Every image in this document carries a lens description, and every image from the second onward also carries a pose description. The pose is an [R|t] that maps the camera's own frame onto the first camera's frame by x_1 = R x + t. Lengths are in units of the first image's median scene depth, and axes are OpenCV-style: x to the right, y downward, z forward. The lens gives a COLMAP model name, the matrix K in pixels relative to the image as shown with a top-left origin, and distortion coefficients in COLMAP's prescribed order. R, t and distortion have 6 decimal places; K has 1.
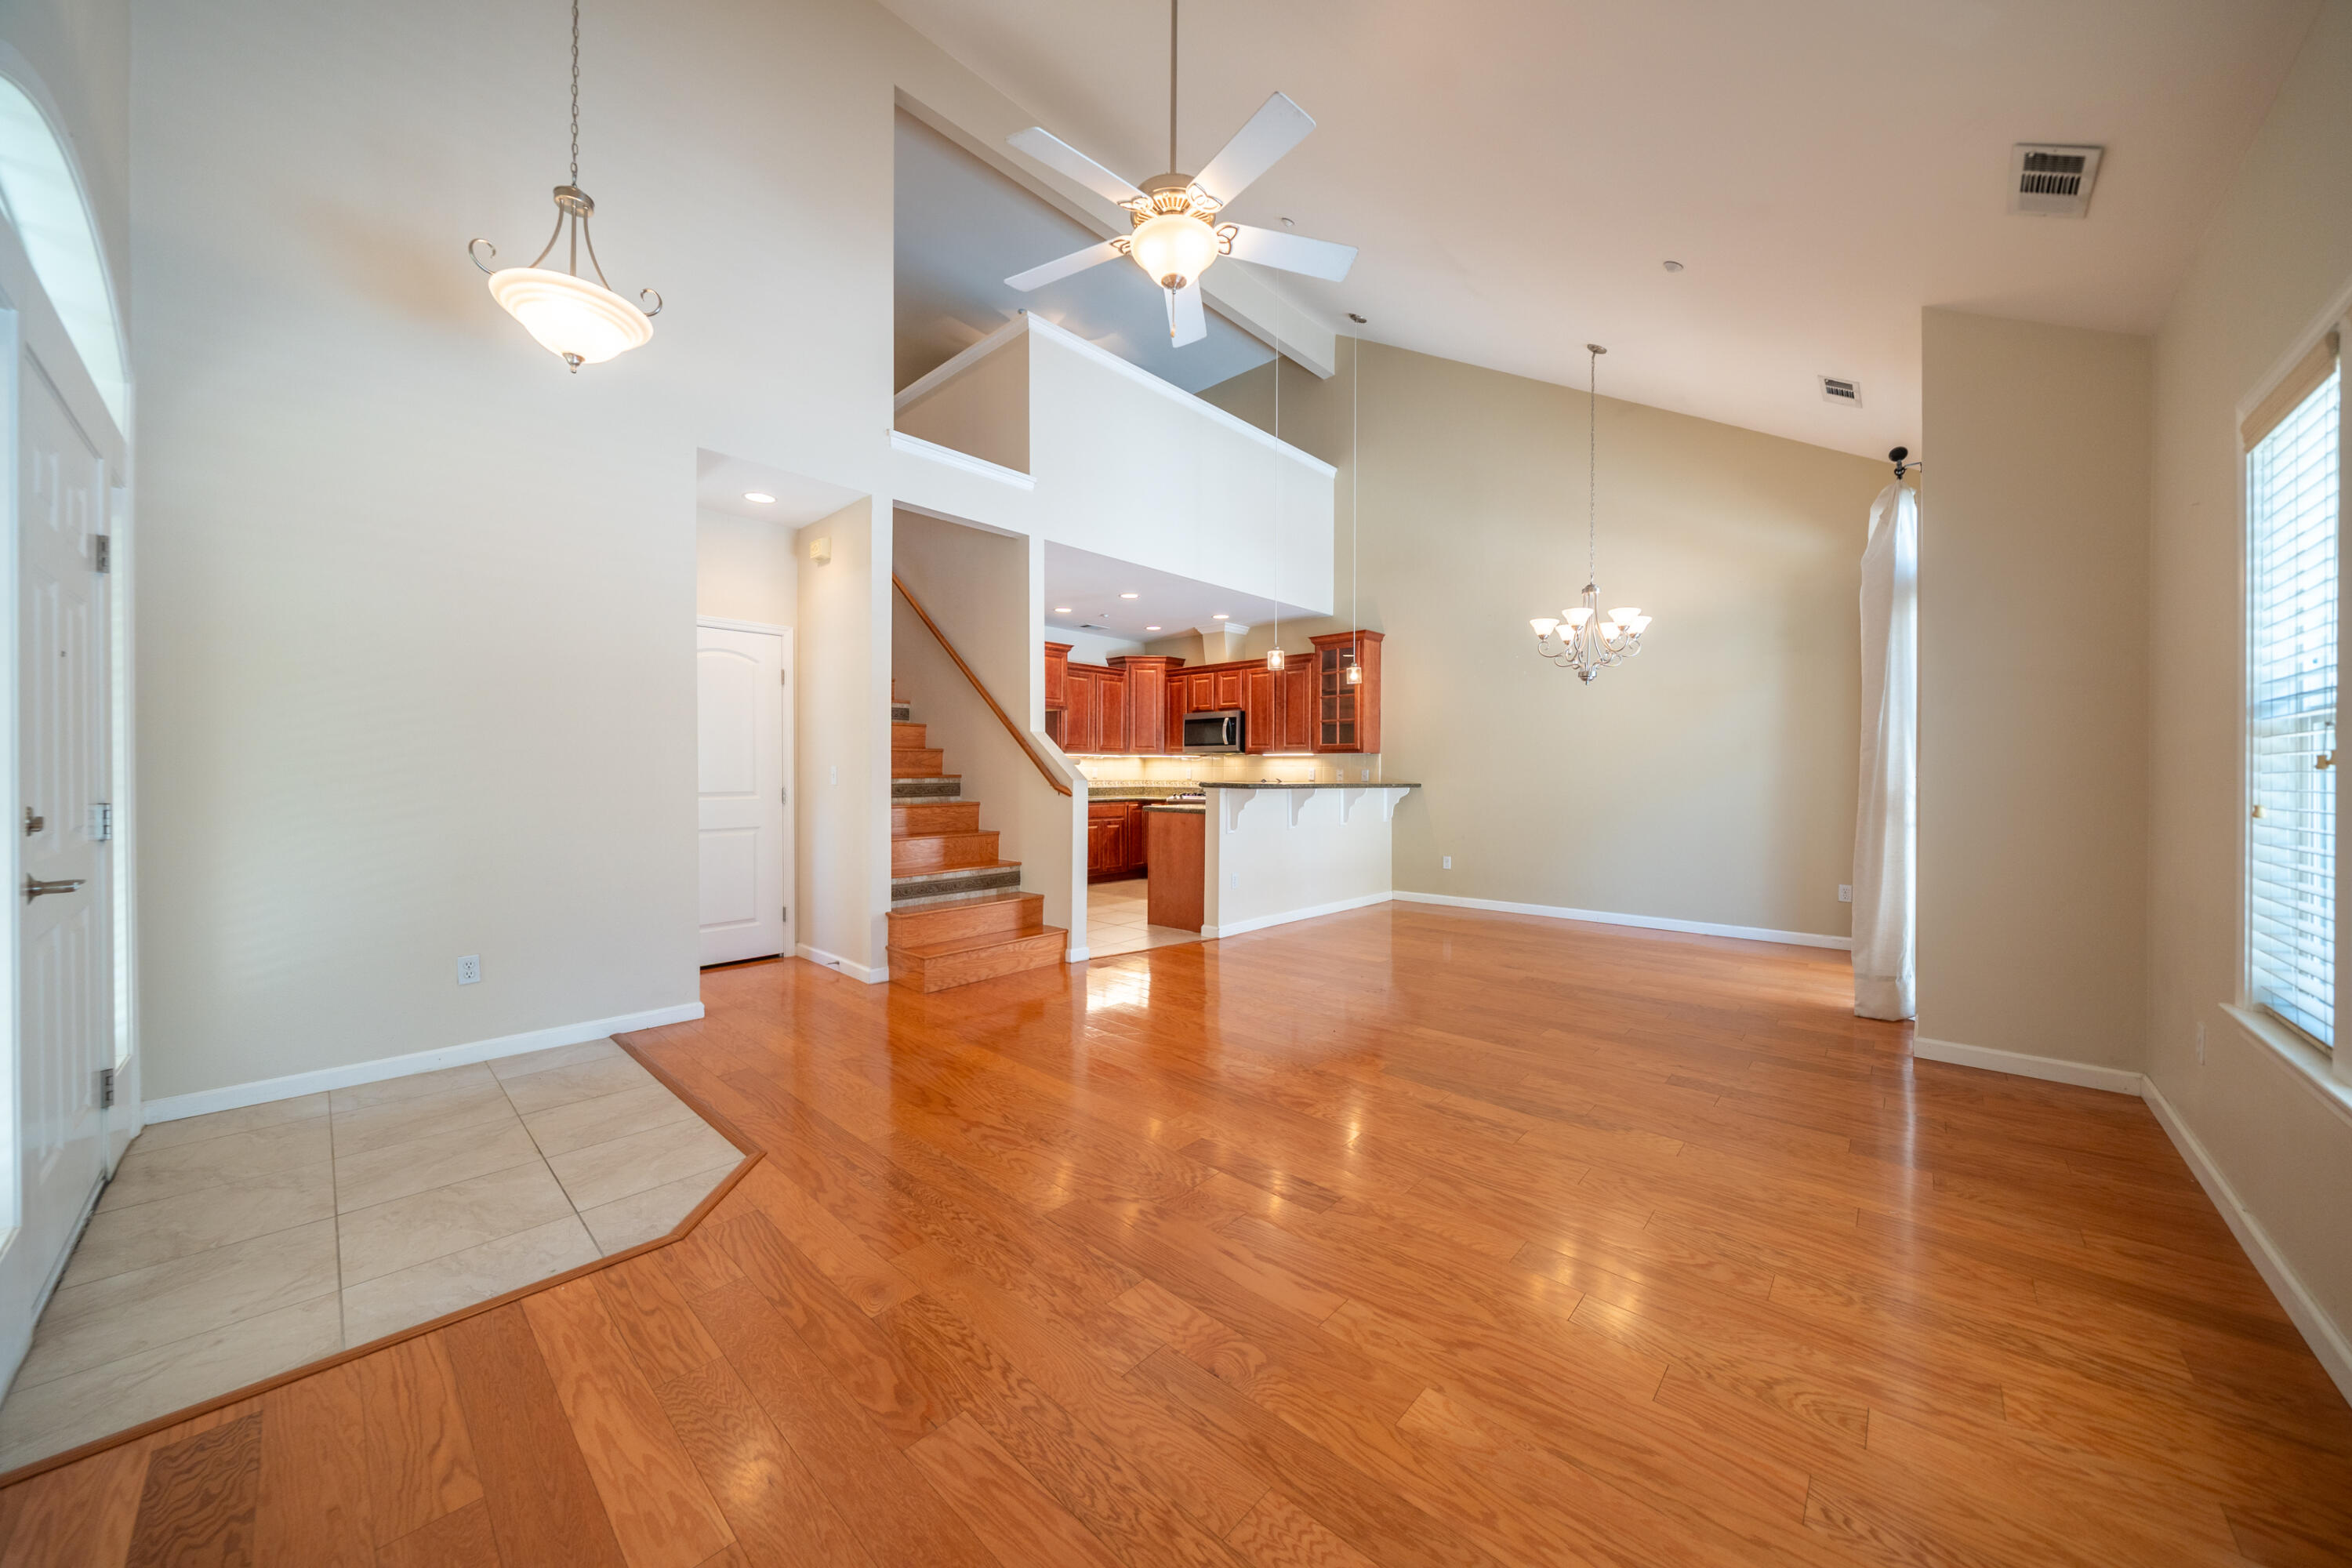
lens RADIAL K [[809.8, 0, 1181.3], [0, 809.8, 780.0], [0, 0, 1]] dist [-0.005207, 0.000109]
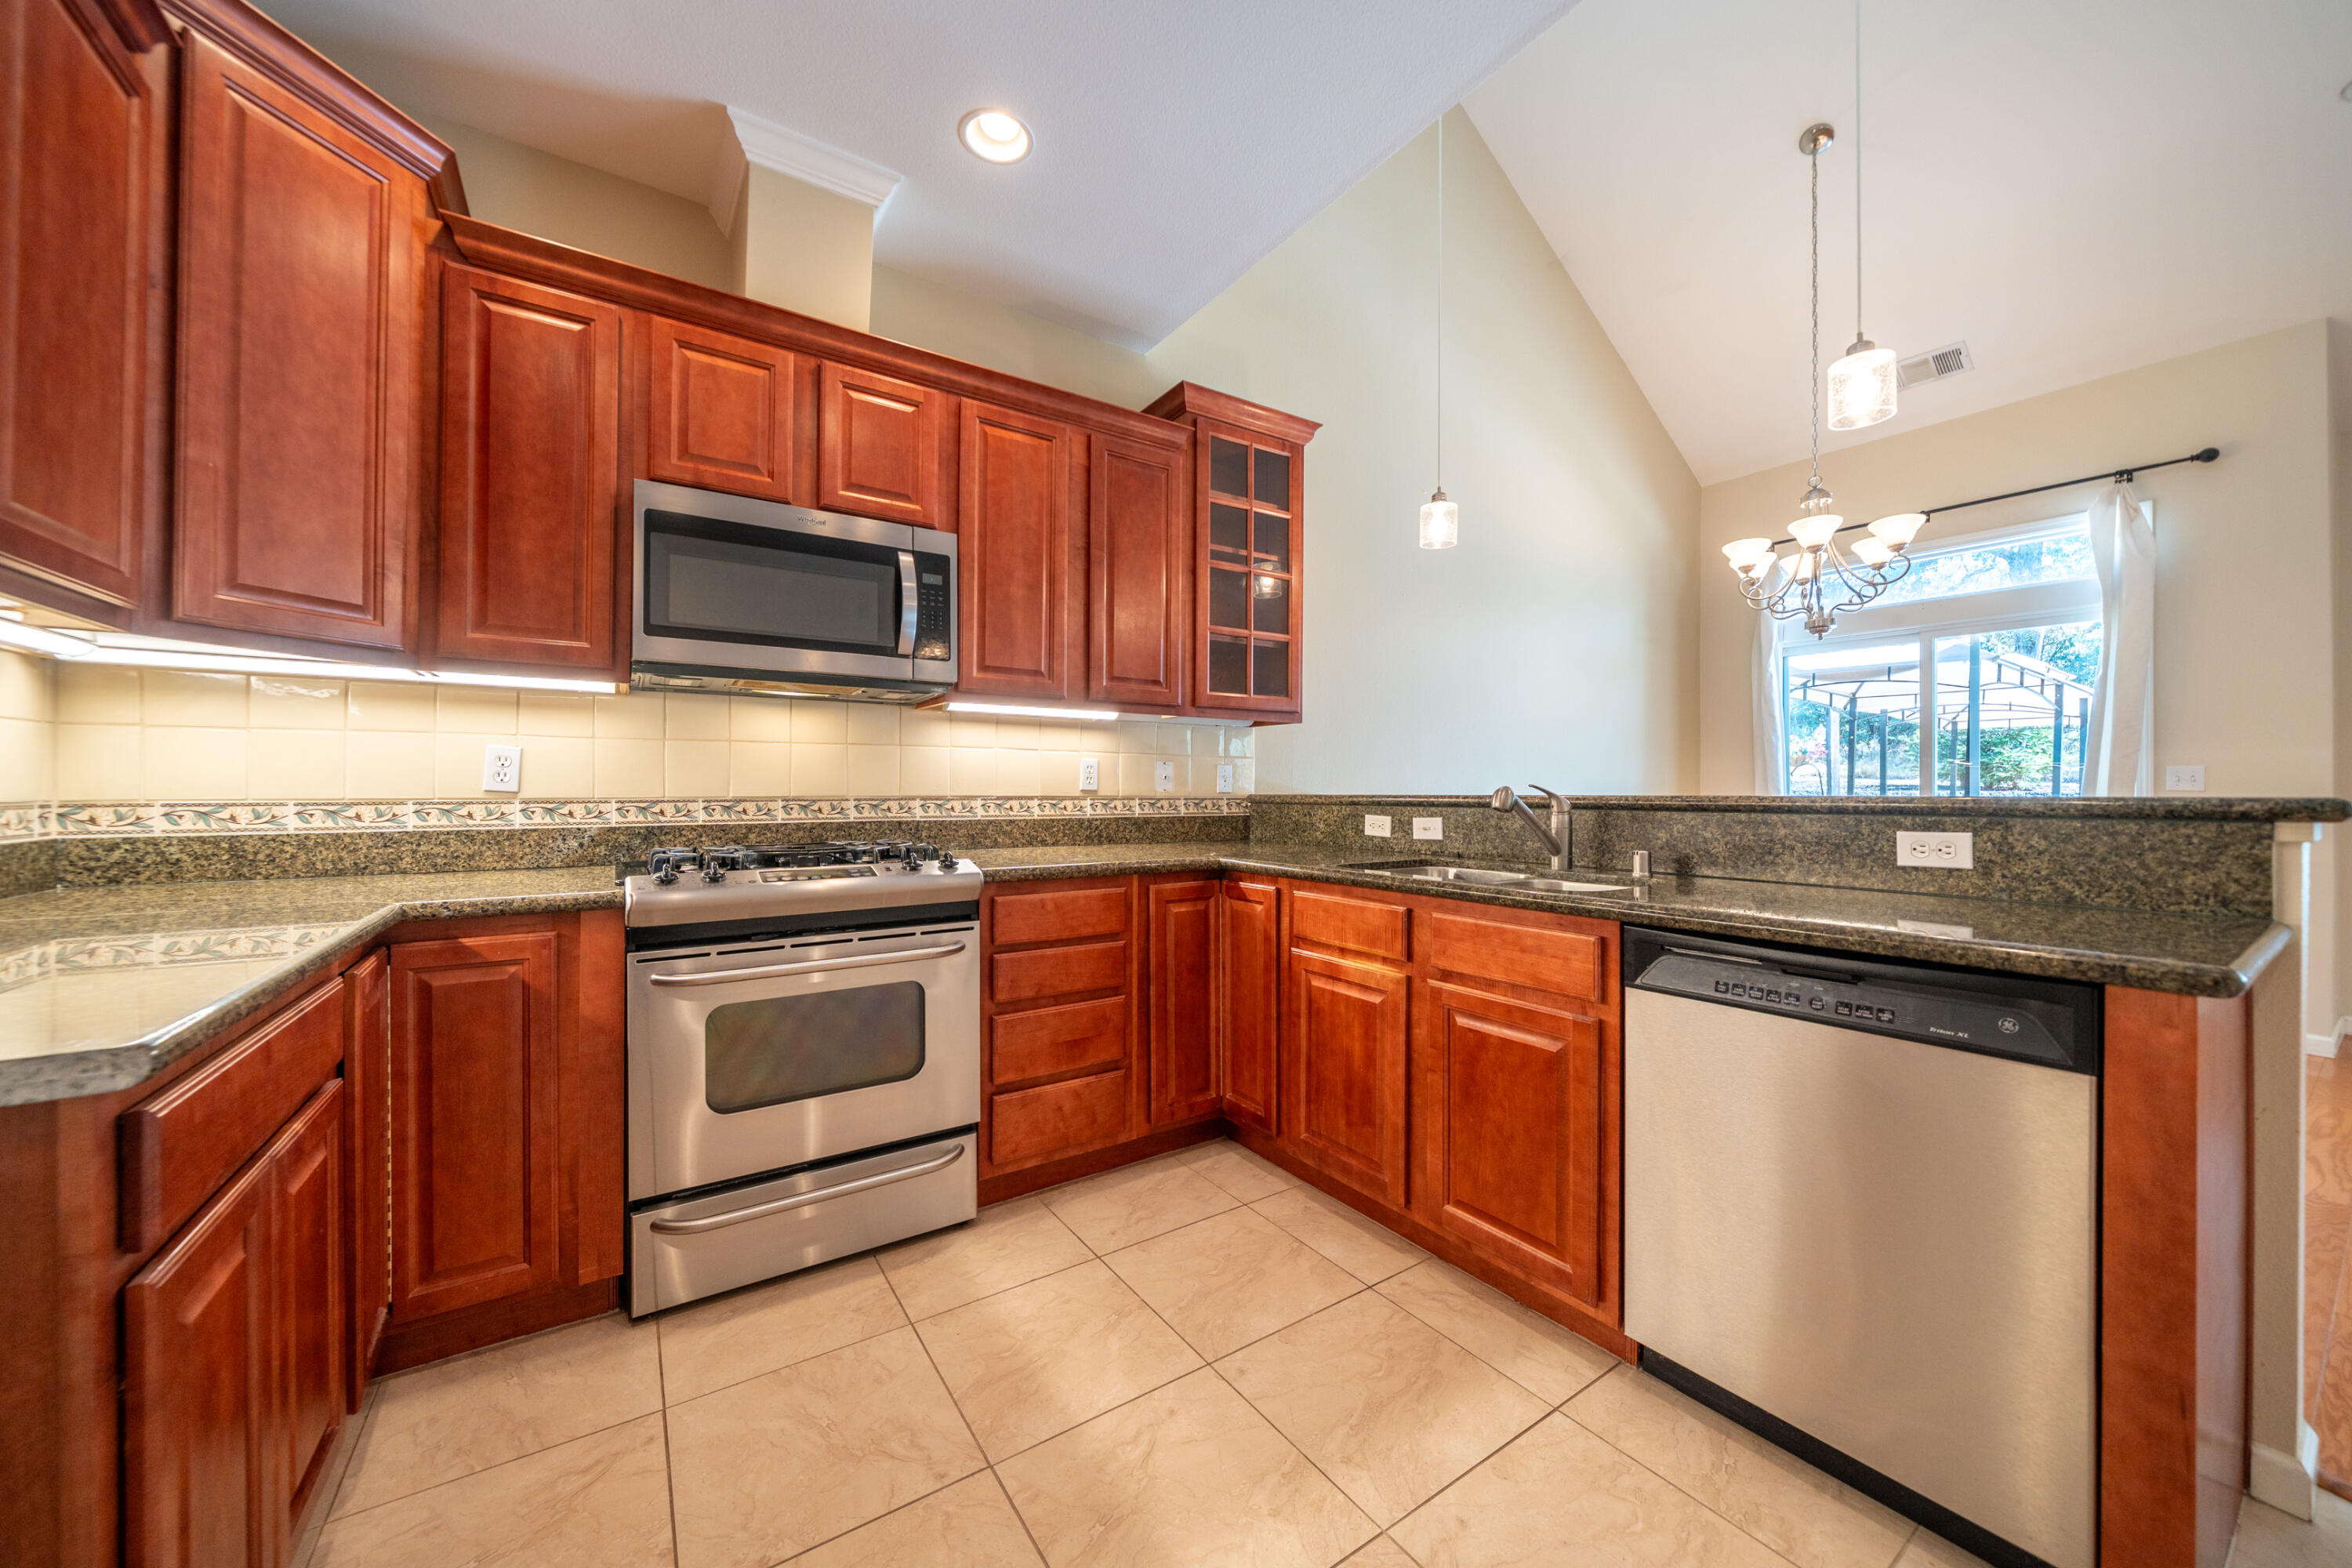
lens RADIAL K [[824.1, 0, 1168.6], [0, 824.1, 784.9], [0, 0, 1]] dist [-0.007064, 0.000260]
pose [[0.248304, 0.005645, 0.968666, -0.461620], [0.007350, 0.999943, -0.007712, -0.003638], [-0.968654, 0.009035, 0.248248, 2.339107]]
